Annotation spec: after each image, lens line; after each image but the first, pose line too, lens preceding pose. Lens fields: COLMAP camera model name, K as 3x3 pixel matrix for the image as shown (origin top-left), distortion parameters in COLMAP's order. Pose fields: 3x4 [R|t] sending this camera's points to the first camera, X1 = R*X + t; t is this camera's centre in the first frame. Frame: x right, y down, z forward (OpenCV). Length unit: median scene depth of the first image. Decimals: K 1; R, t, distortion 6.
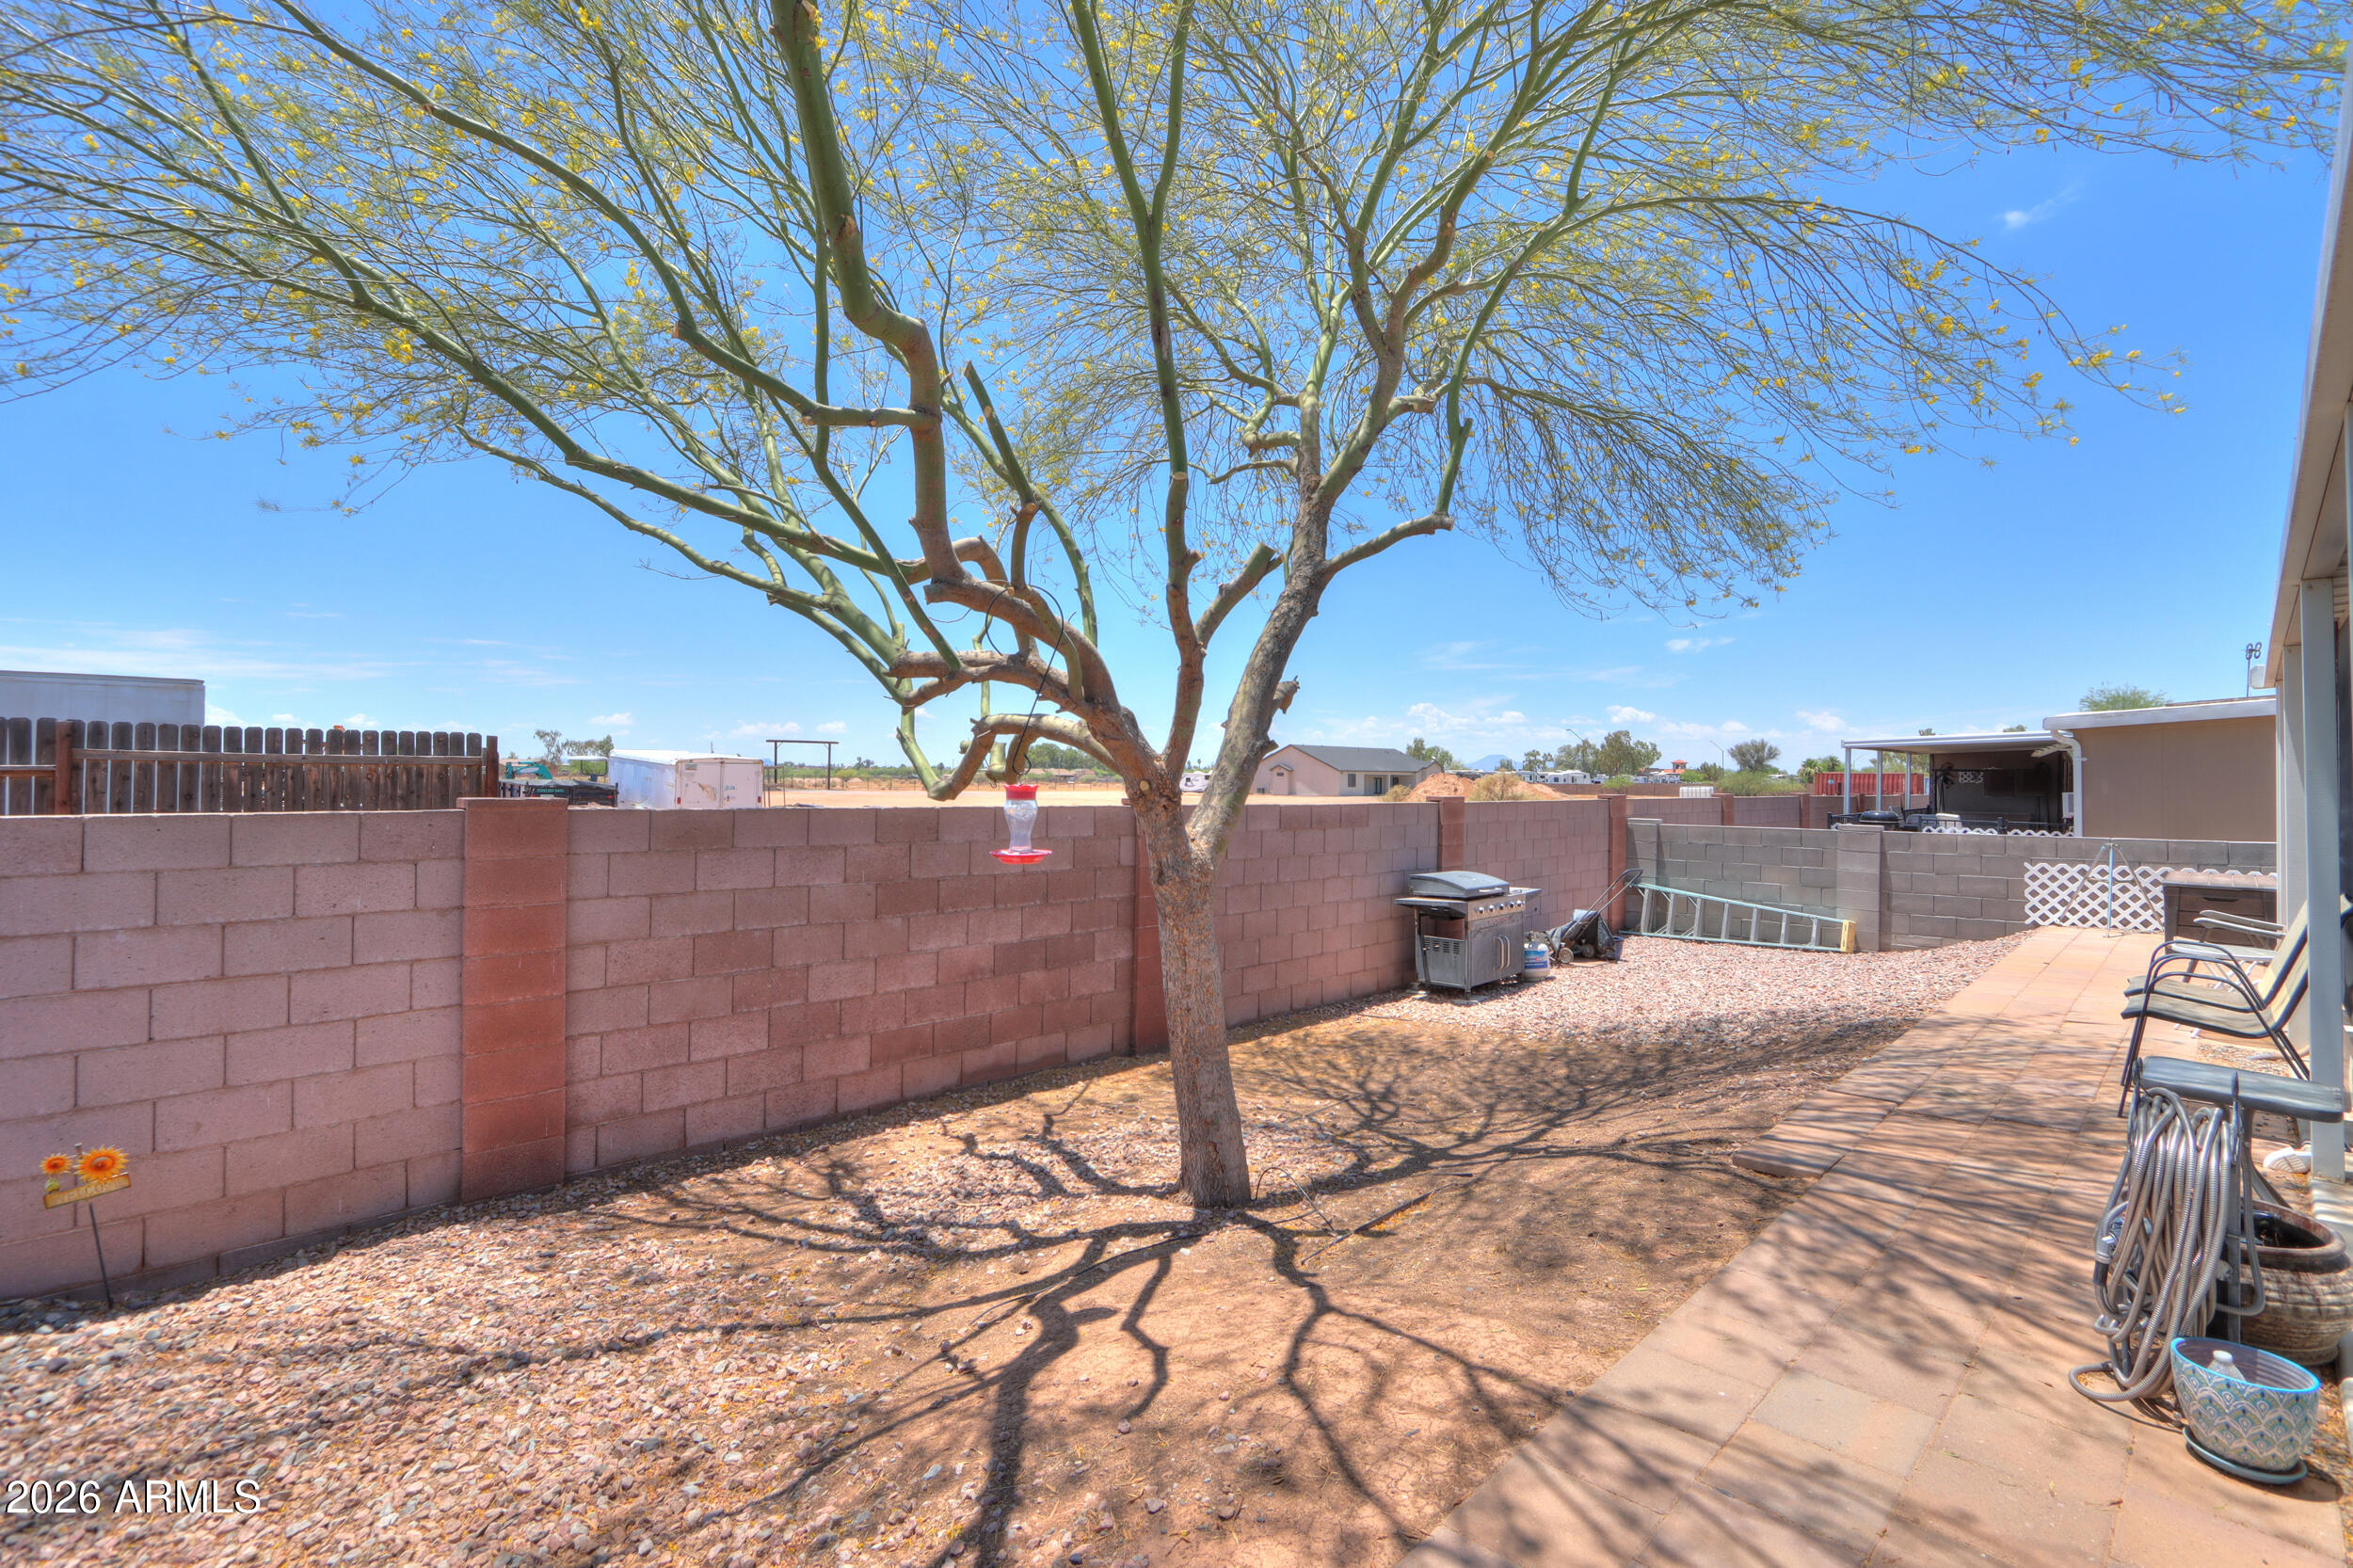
lens RADIAL K [[1123.4, 0, 1176.5], [0, 1123.4, 784.0], [0, 0, 1]] dist [0.002960, 0.000977]
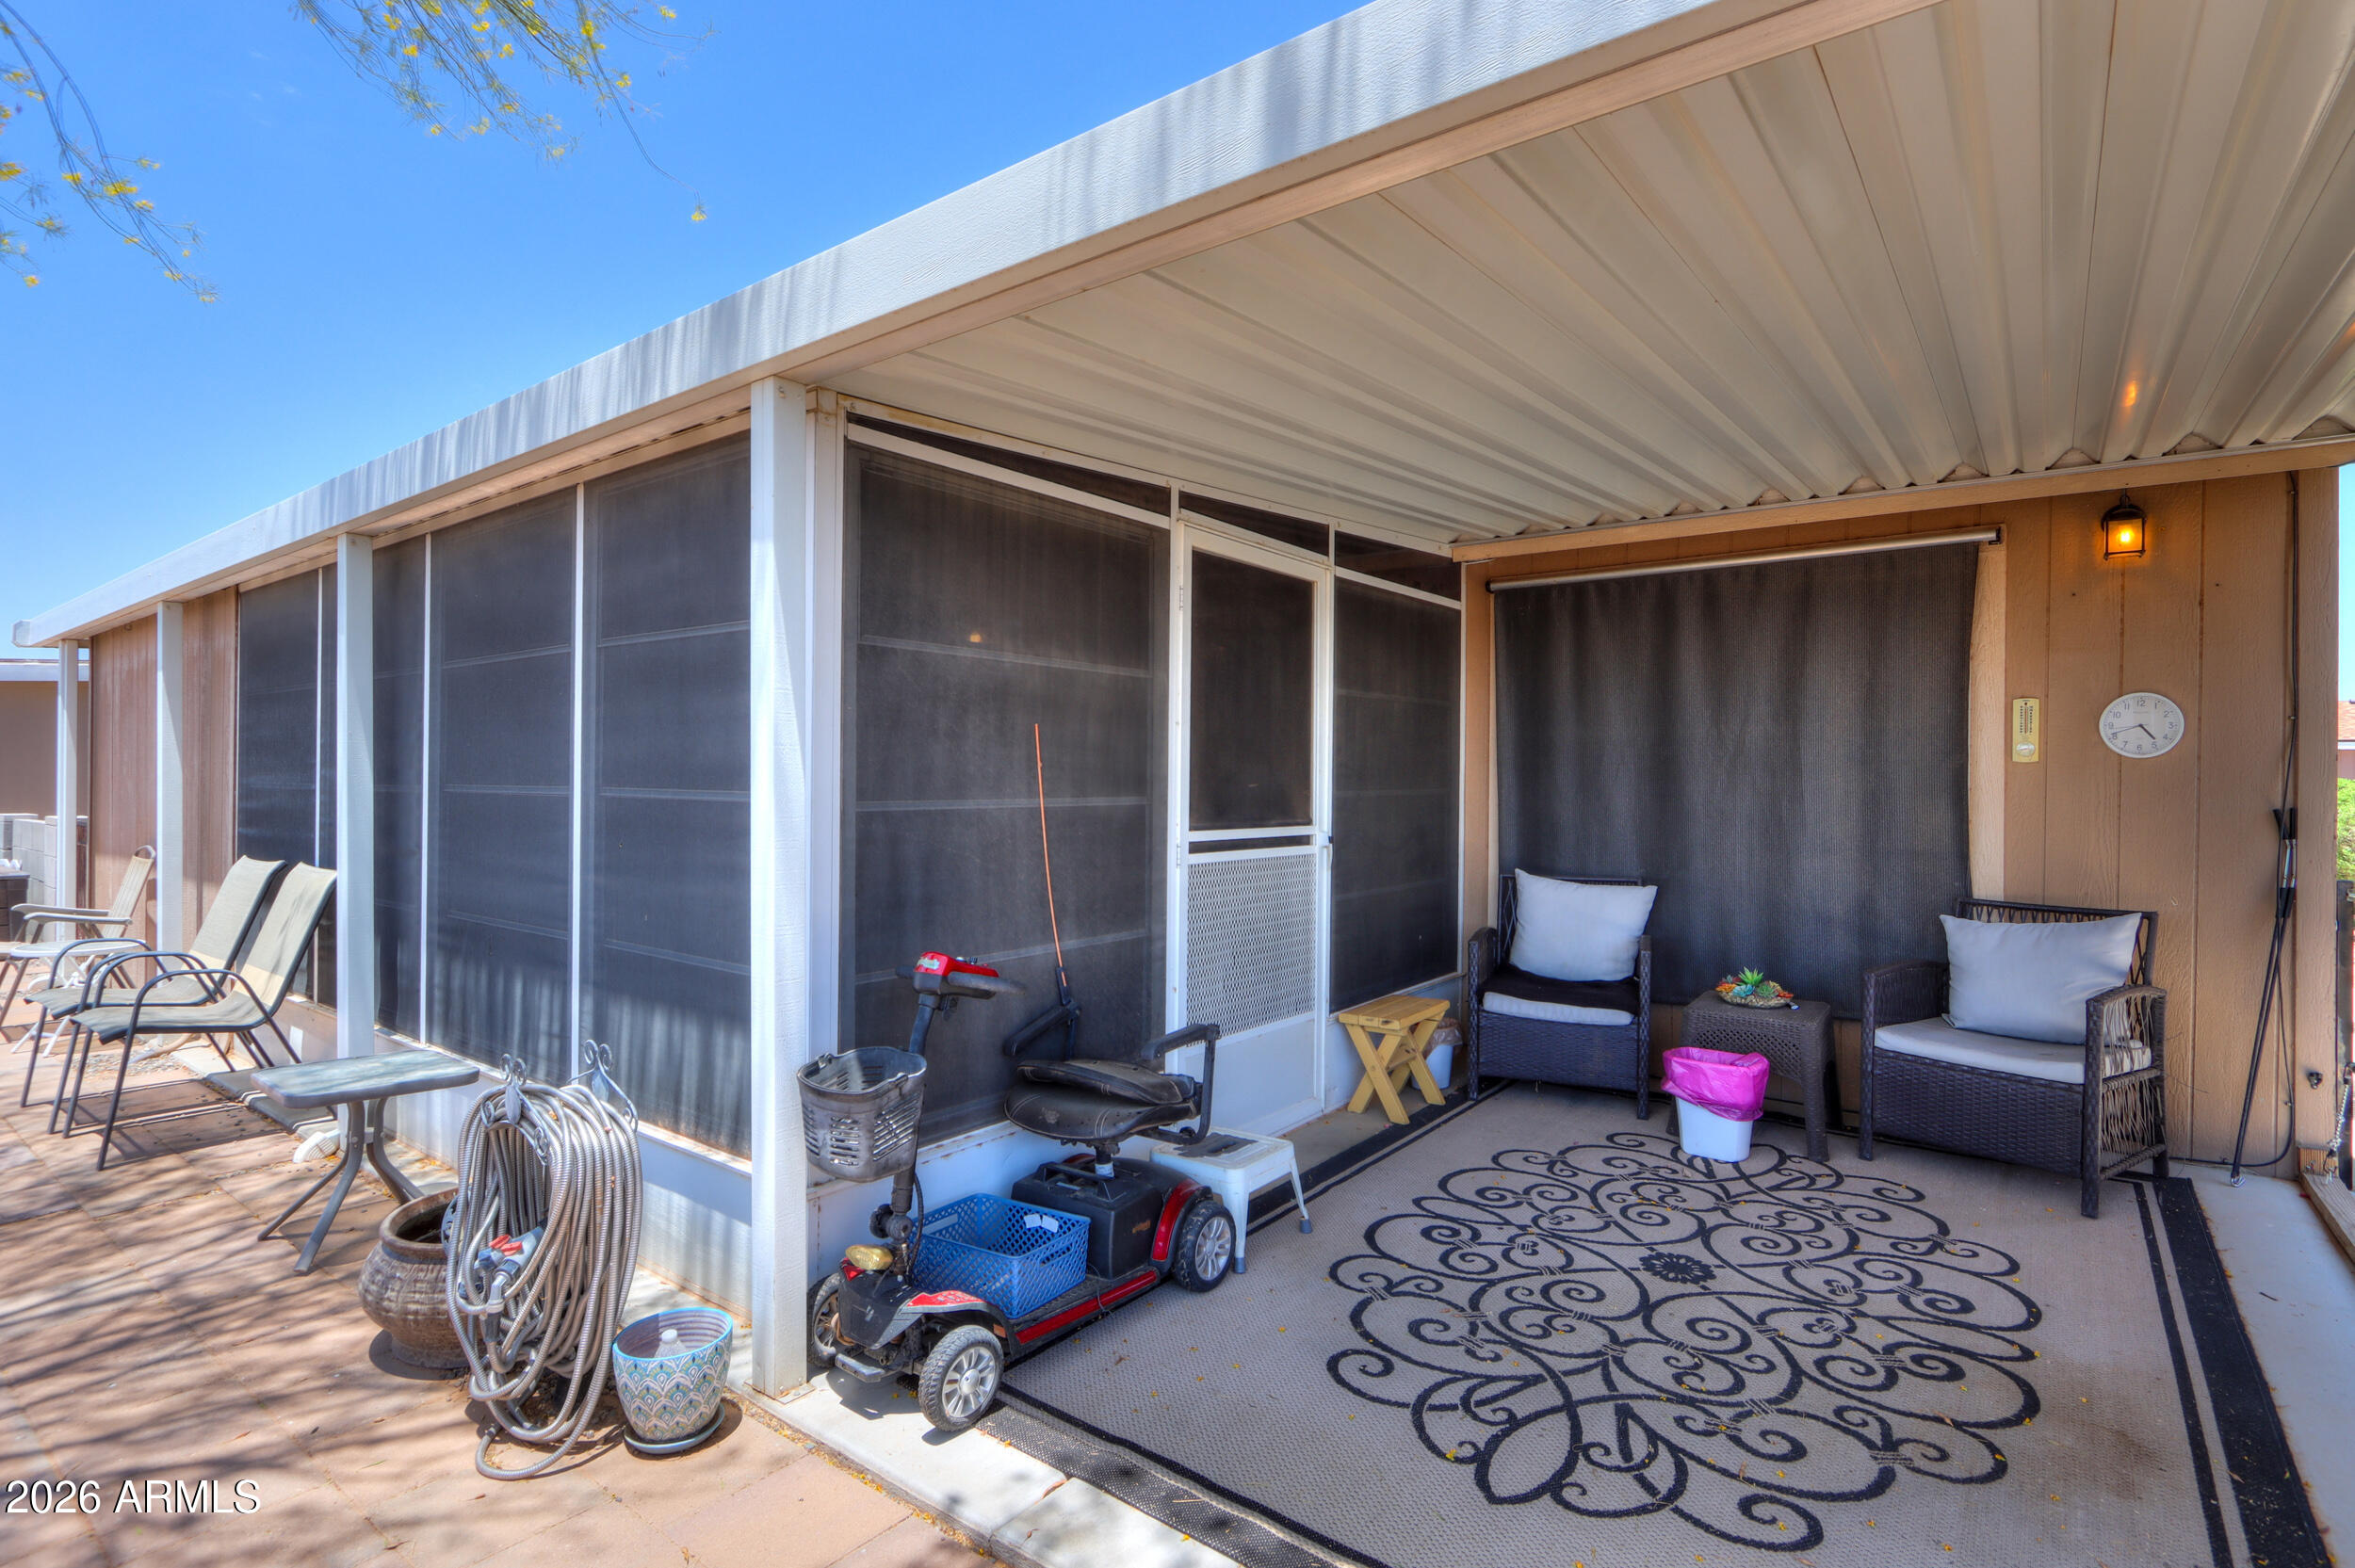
lens RADIAL K [[1124.2, 0, 1177.5], [0, 1124.2, 784.0], [0, 0, 1]] dist [0.002960, 0.000977]
pose [[-0.109848, -0.006173, 0.993929, -0.054232], [-0.007634, 0.999956, 0.005366, 0.018169], [-0.993919, -0.006998, -0.109890, 0.467361]]
